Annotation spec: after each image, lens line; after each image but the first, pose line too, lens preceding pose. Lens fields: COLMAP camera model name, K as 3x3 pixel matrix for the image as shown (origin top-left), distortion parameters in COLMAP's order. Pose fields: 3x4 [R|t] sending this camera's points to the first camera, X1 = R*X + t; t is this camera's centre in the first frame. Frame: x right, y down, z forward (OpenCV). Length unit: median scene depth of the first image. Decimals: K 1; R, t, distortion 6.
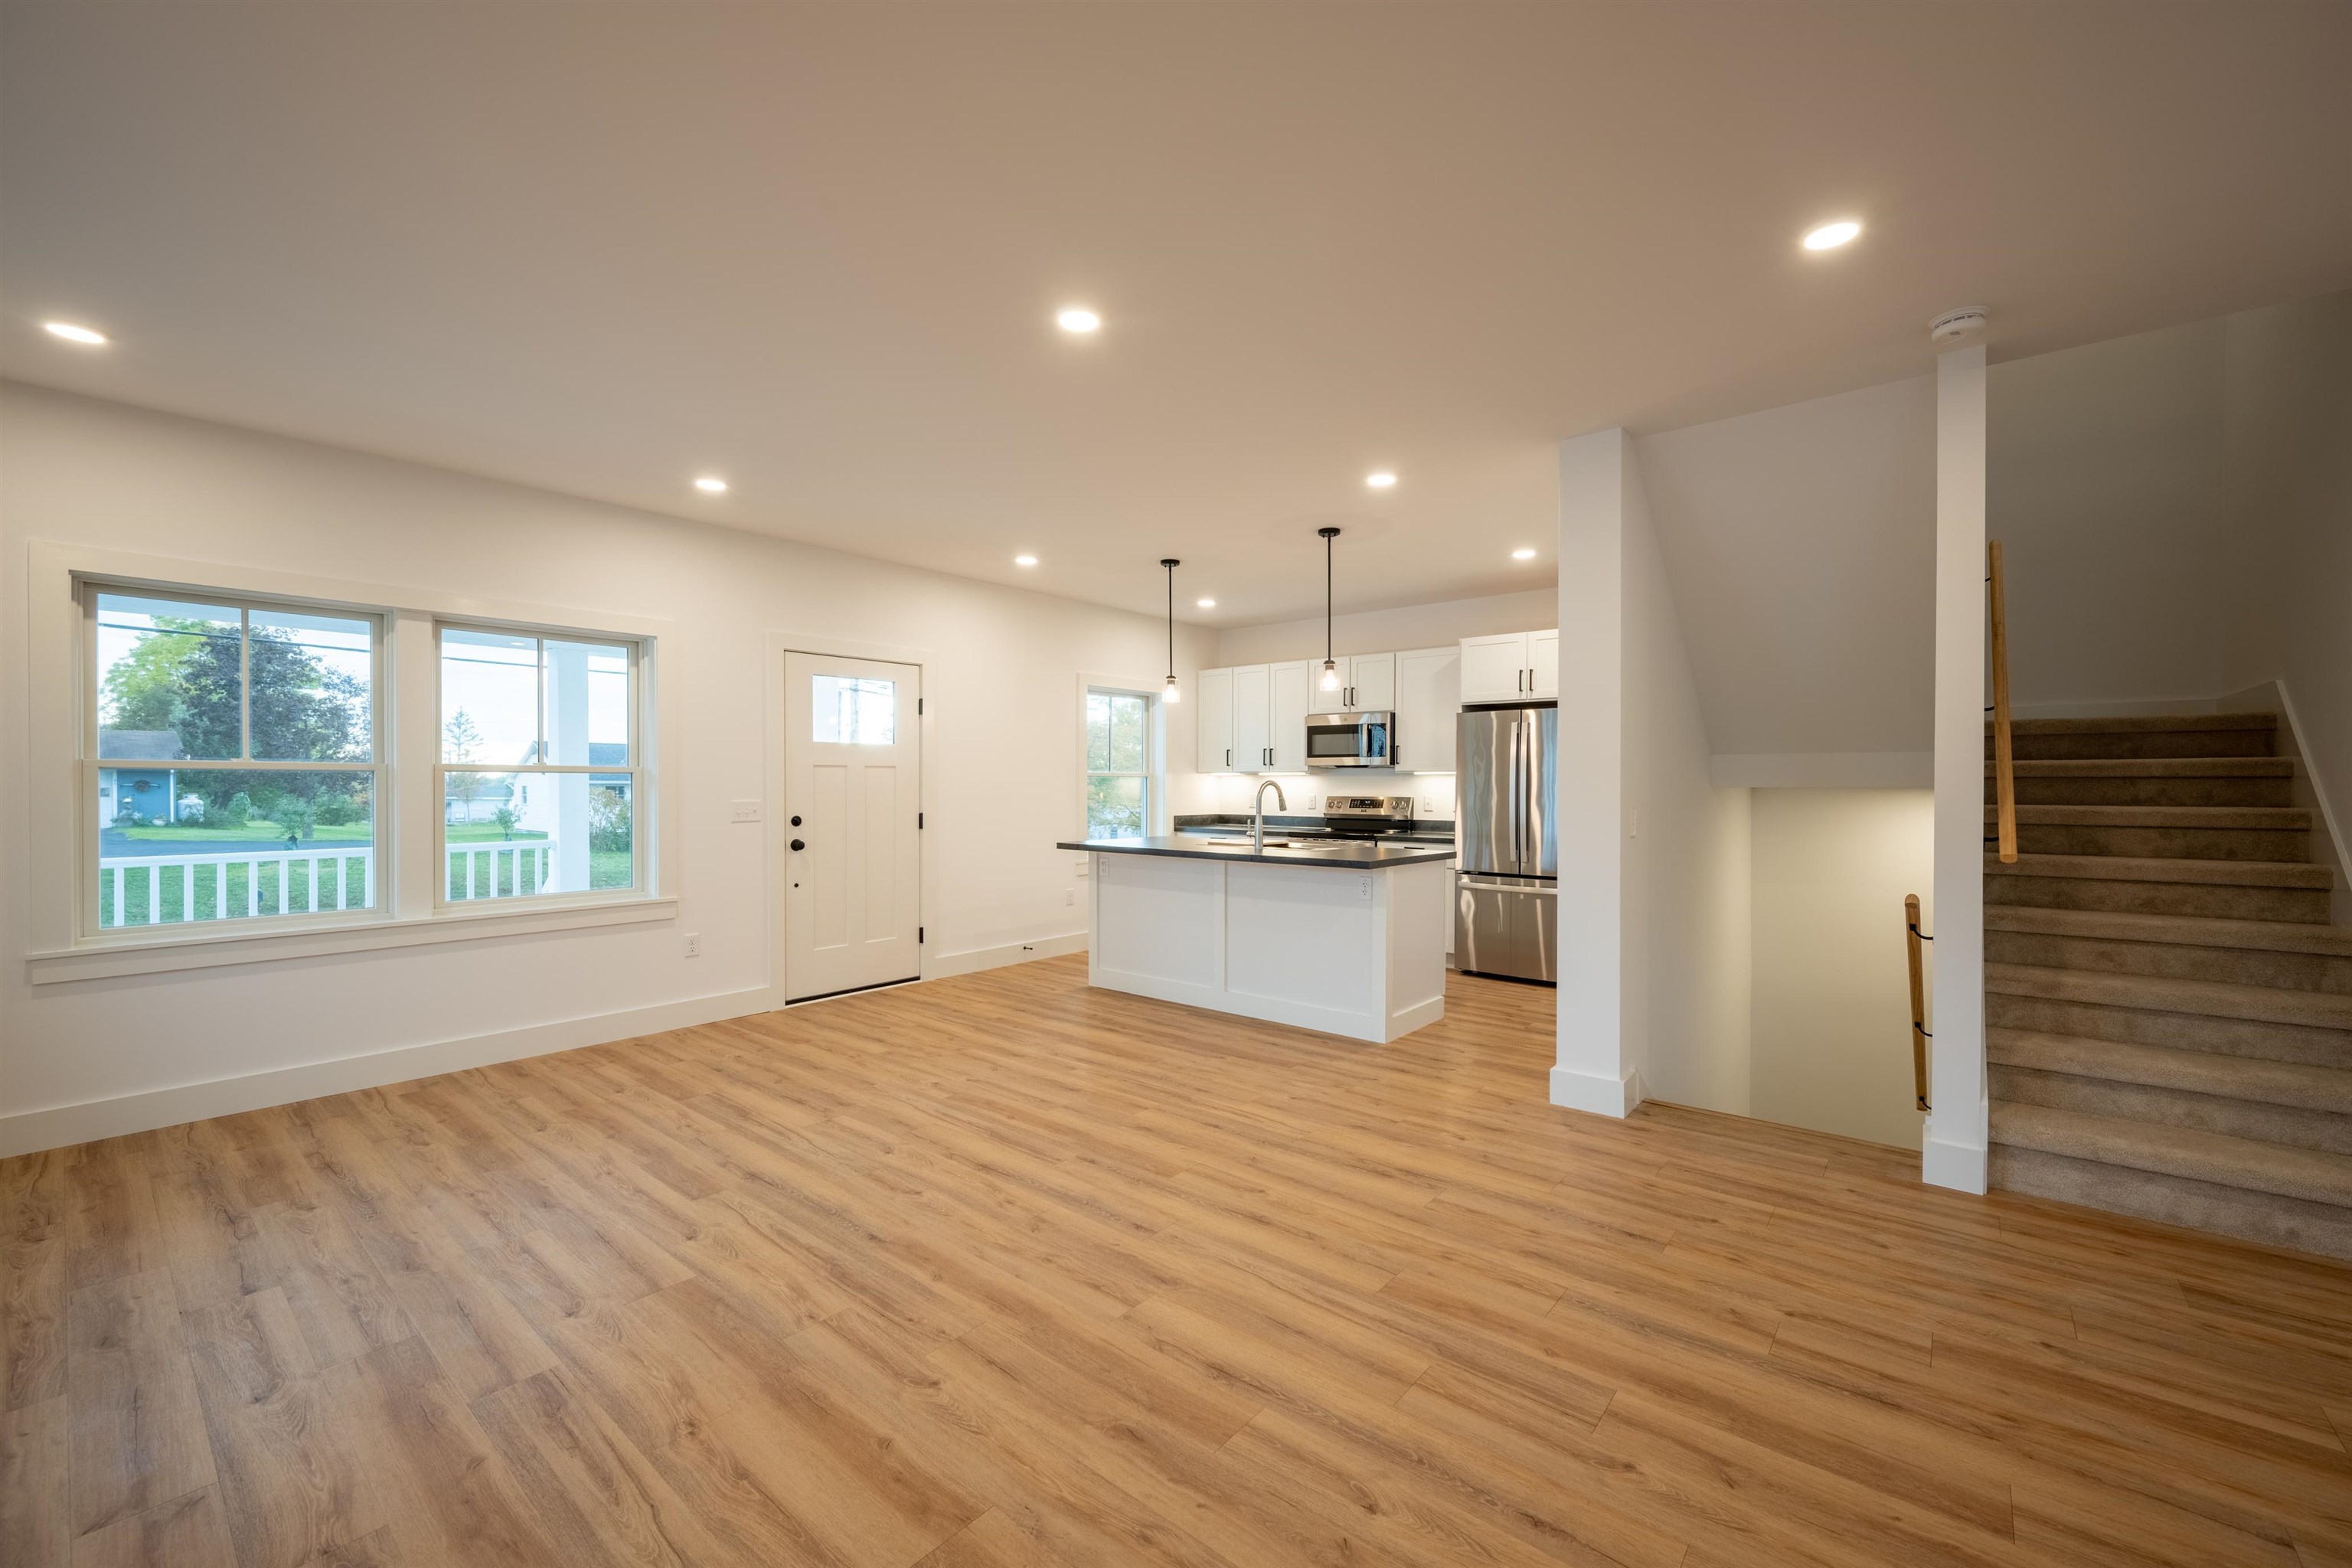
lens RADIAL K [[937.4, 0, 1182.0], [0, 937.4, 798.7], [0, 0, 1]] dist [-0.002282, -0.000074]
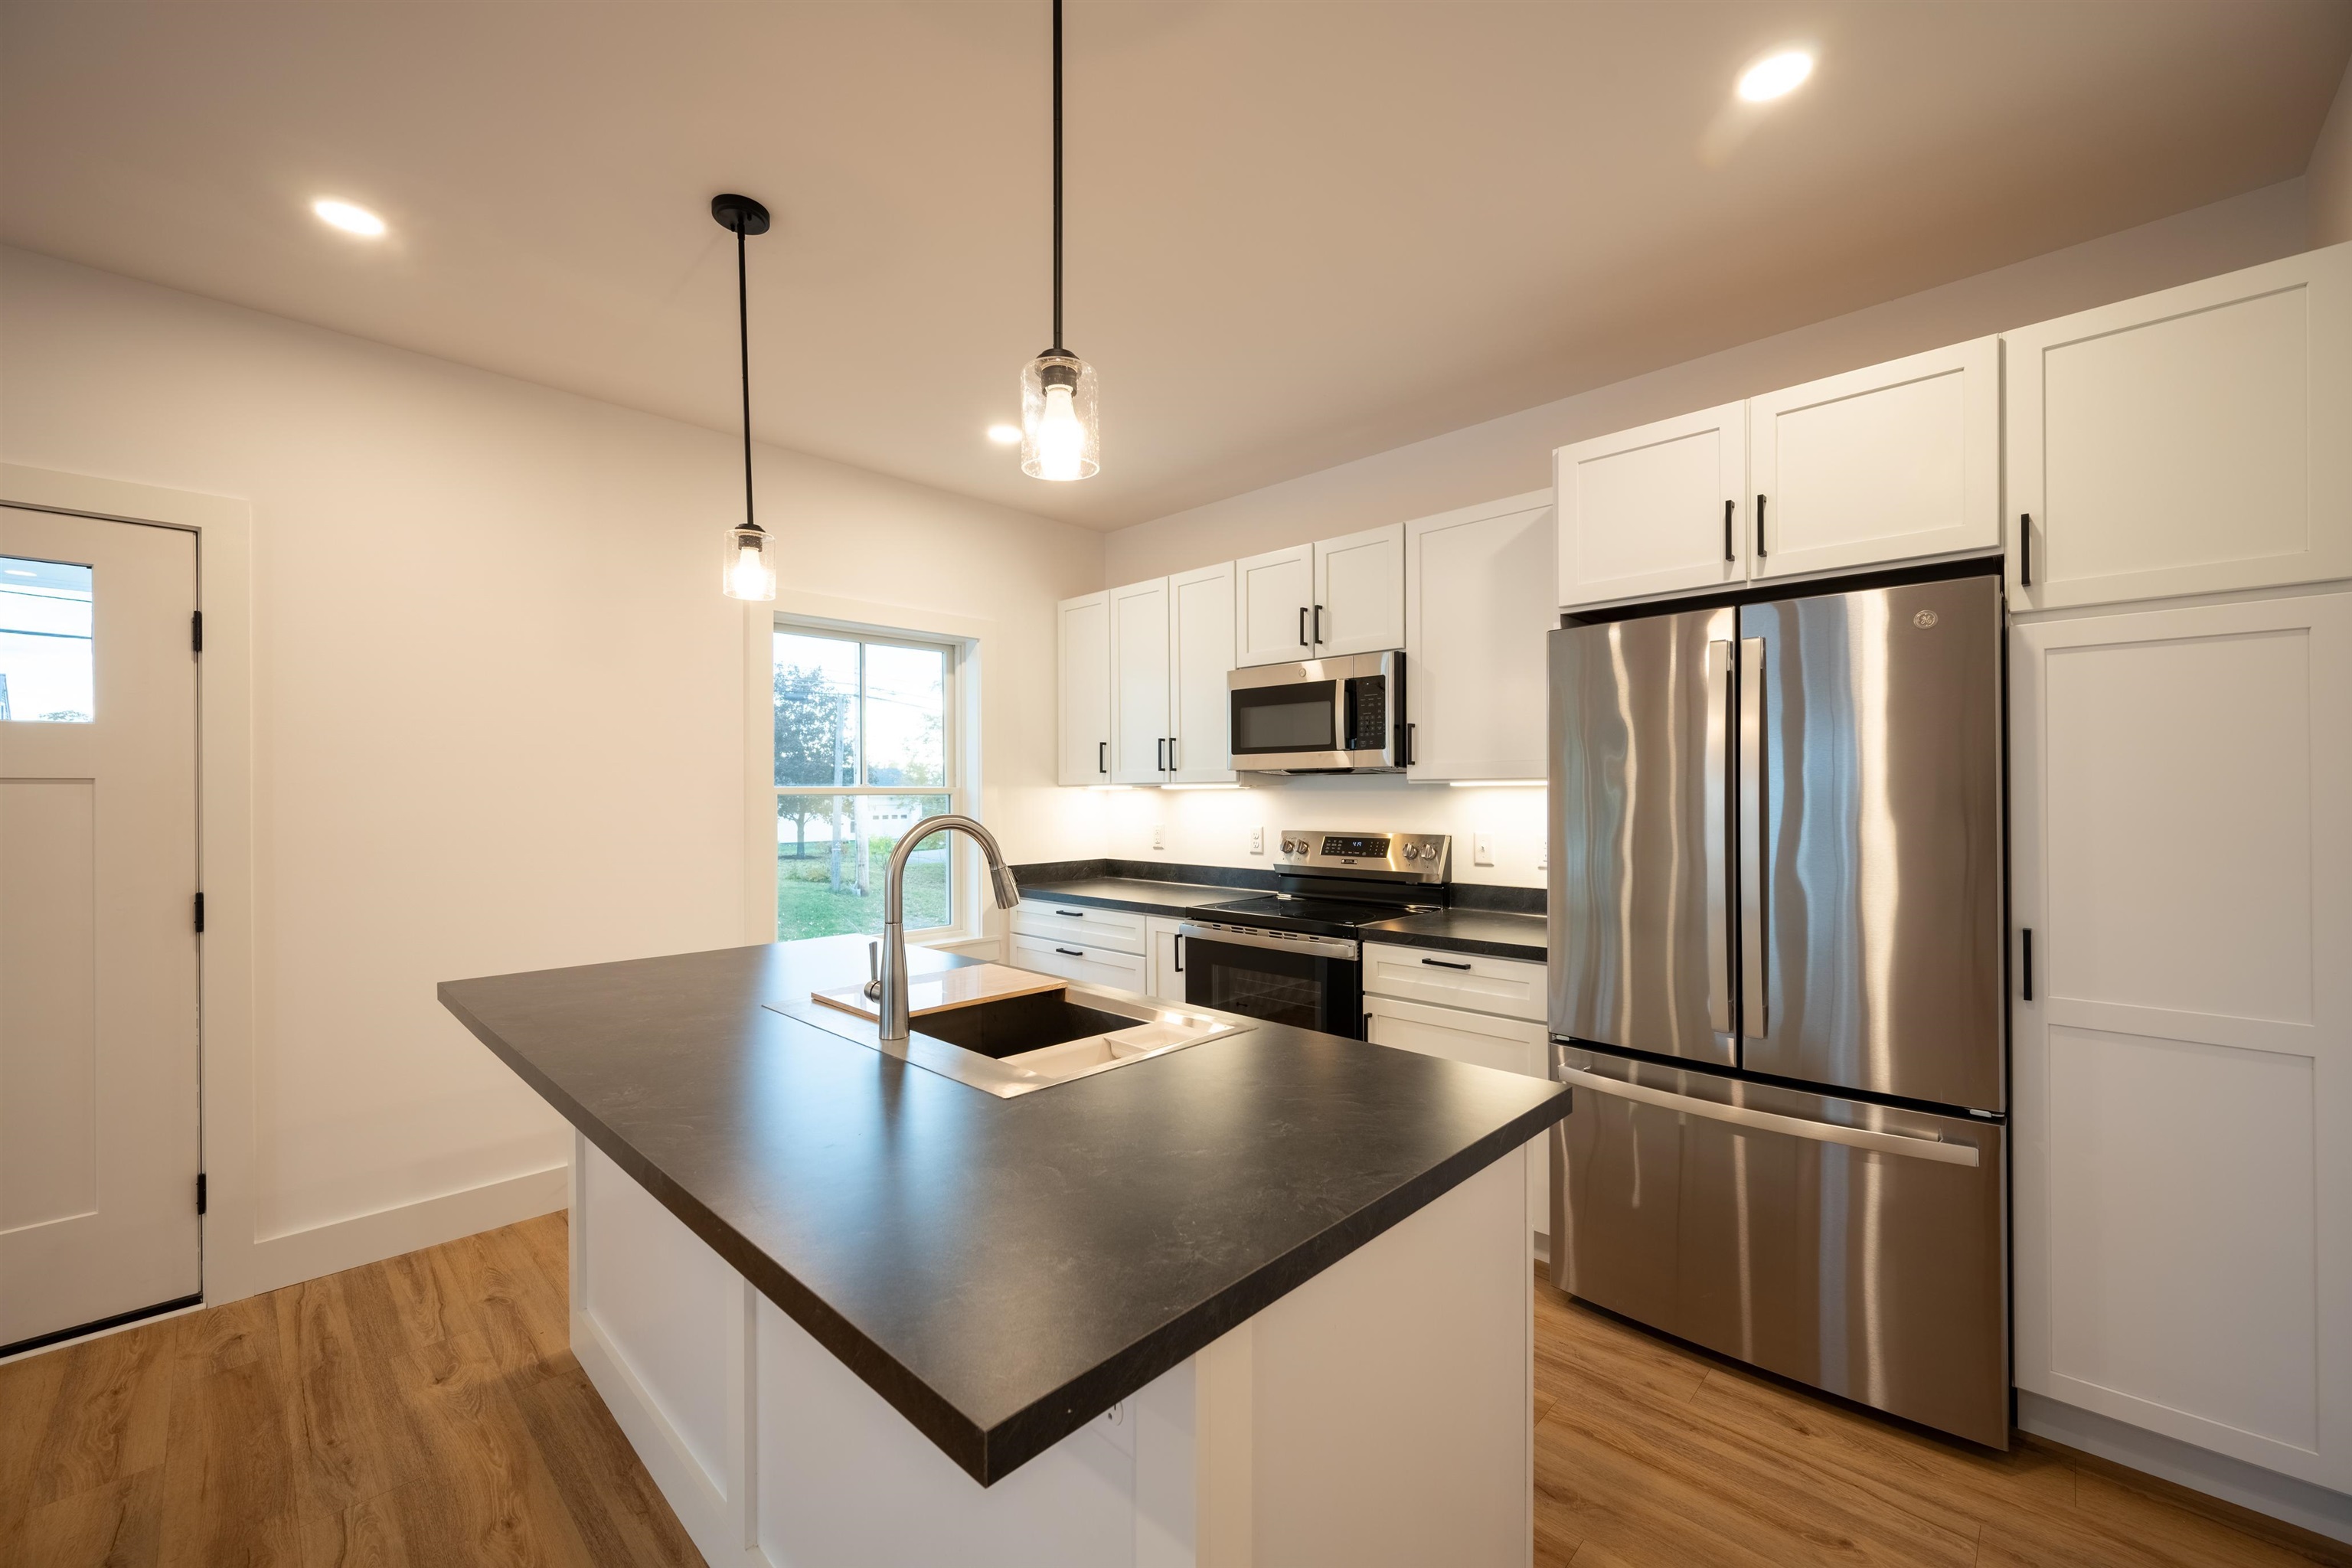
lens RADIAL K [[930.5, 0, 1184.4], [0, 930.5, 789.1], [0, 0, 1]] dist [-0.000433, 0.000241]
pose [[0.997444, -0.006895, -0.071125, 0.305341], [0.005332, 0.999741, -0.022141, -0.031512], [0.071259, 0.021705, 0.997222, 1.088577]]
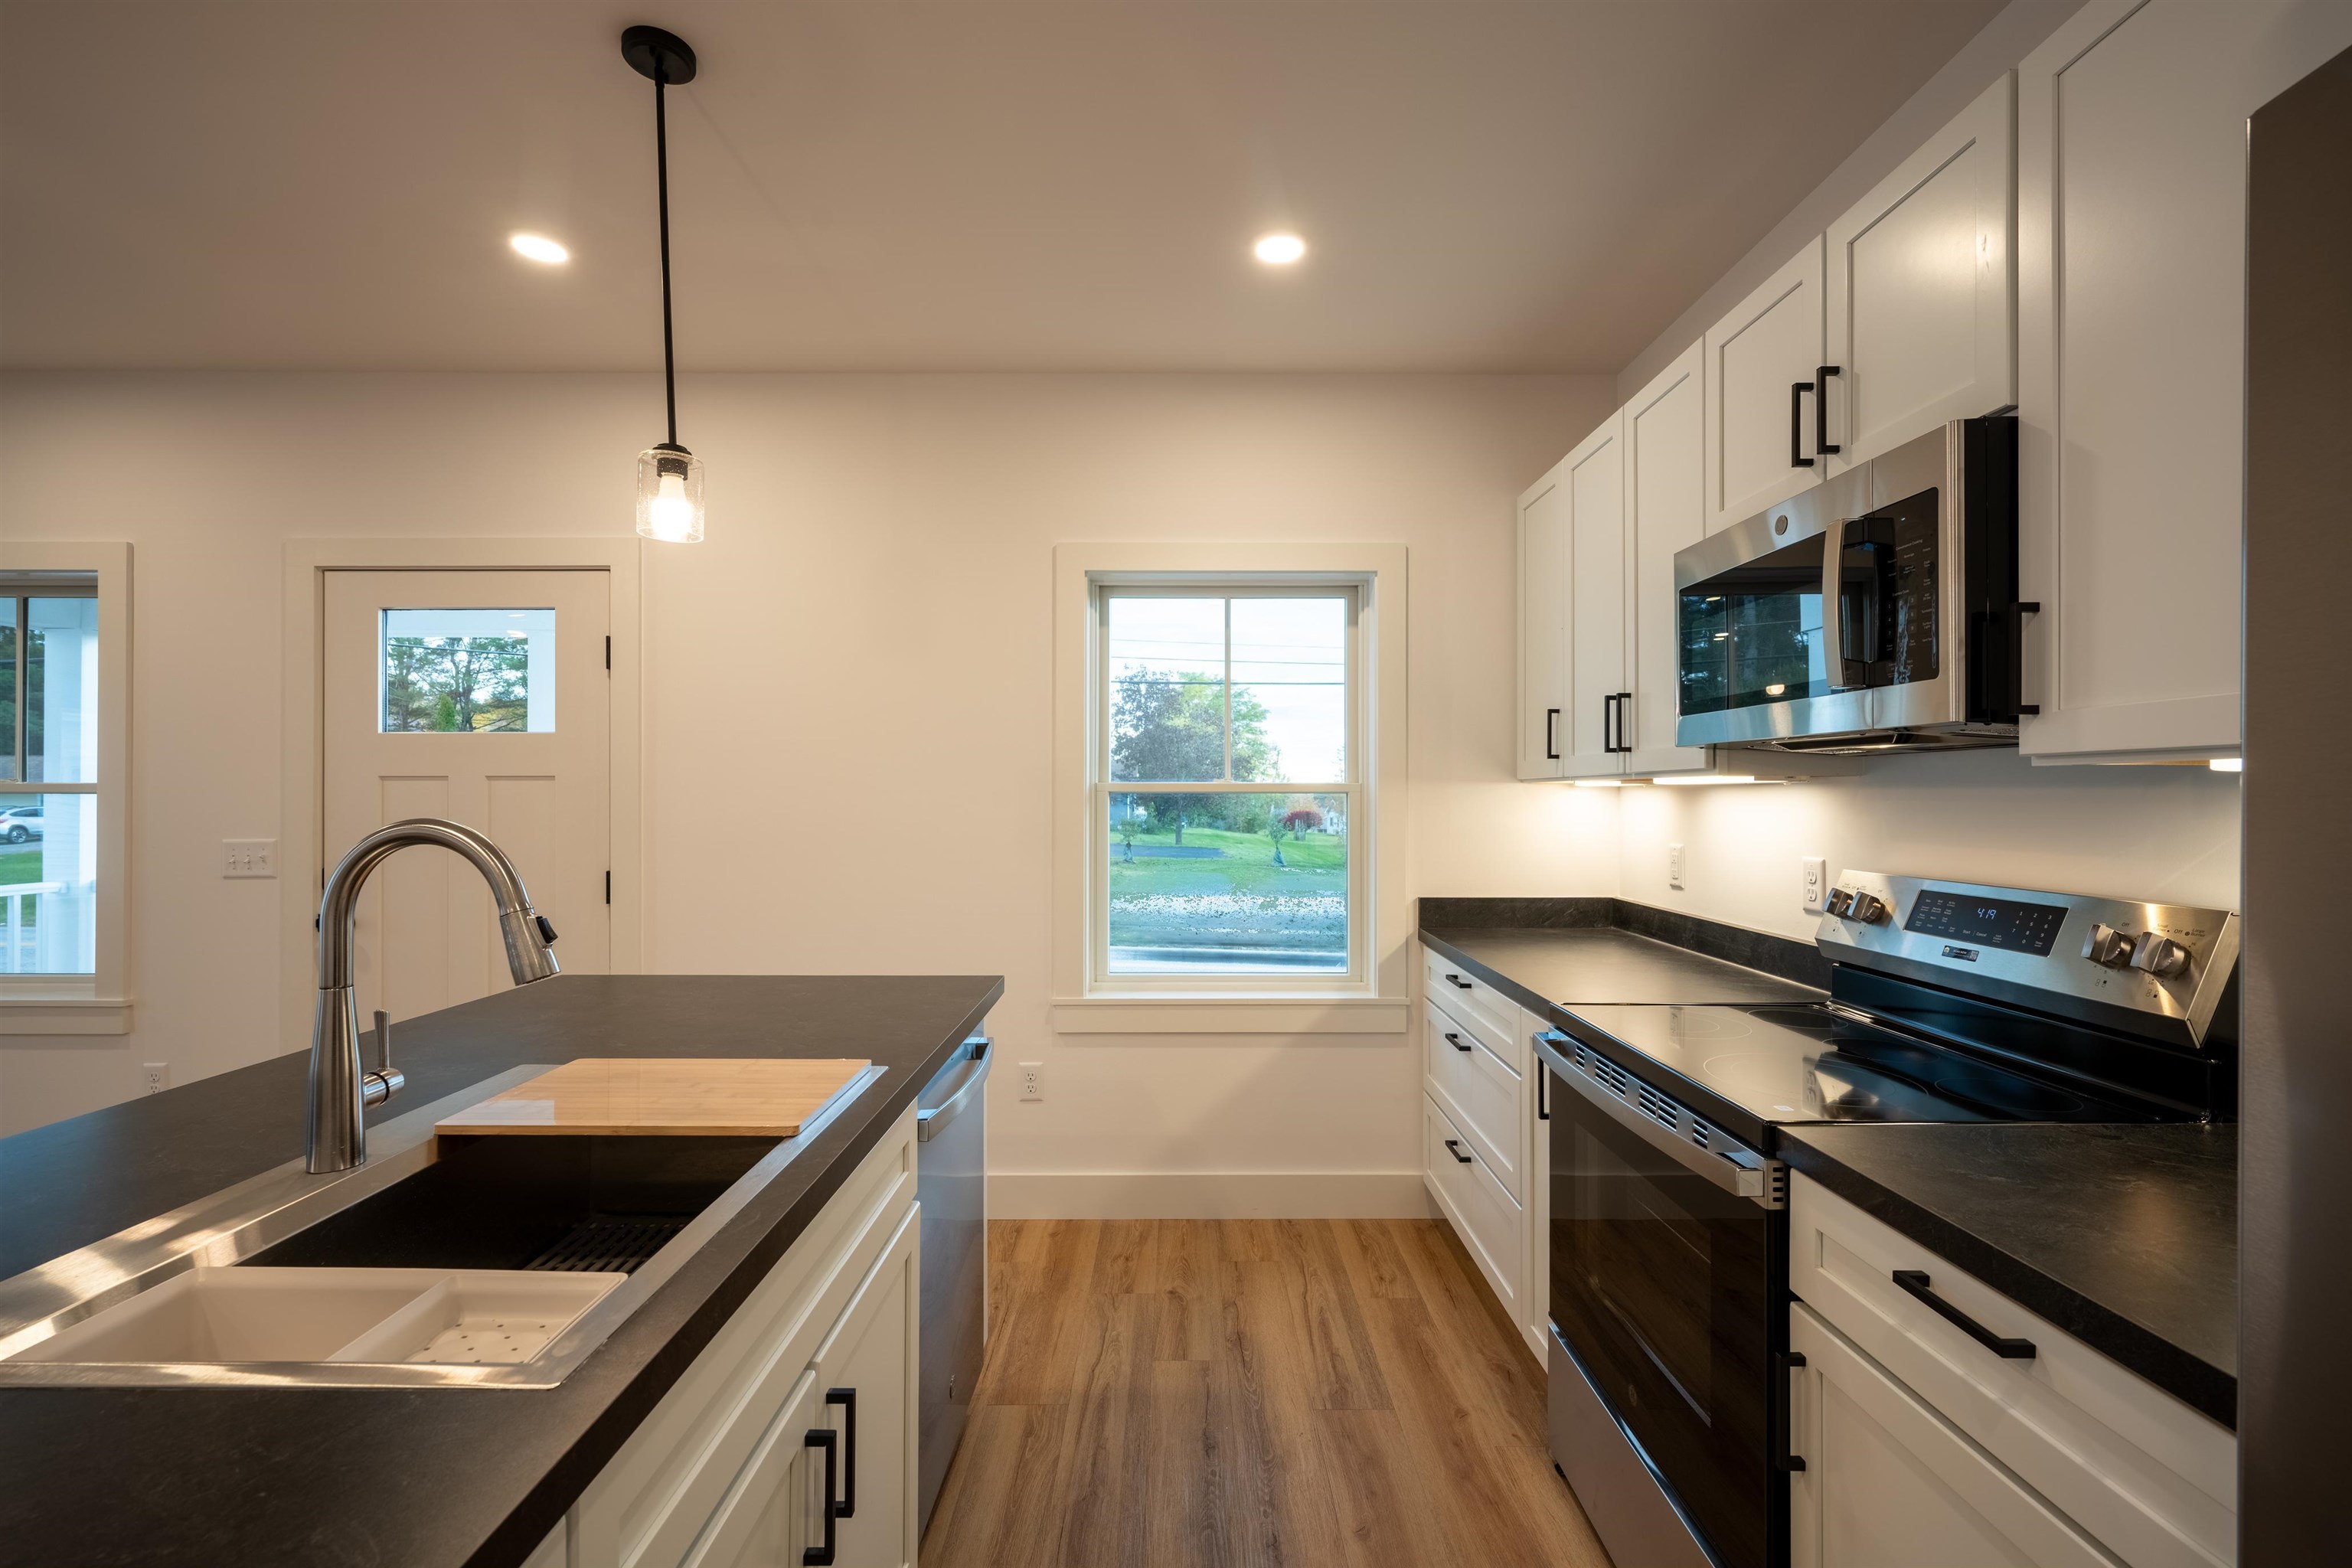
lens RADIAL K [[1017.1, 0, 1176.0], [0, 1017.1, 784.0], [0, 0, 1]] dist [0.001662, 0.000152]
pose [[0.638852, -0.009337, -0.769273, 0.547704], [-0.012980, 0.999653, -0.022912, -0.036722], [0.769220, 0.024623, 0.638510, 1.540795]]
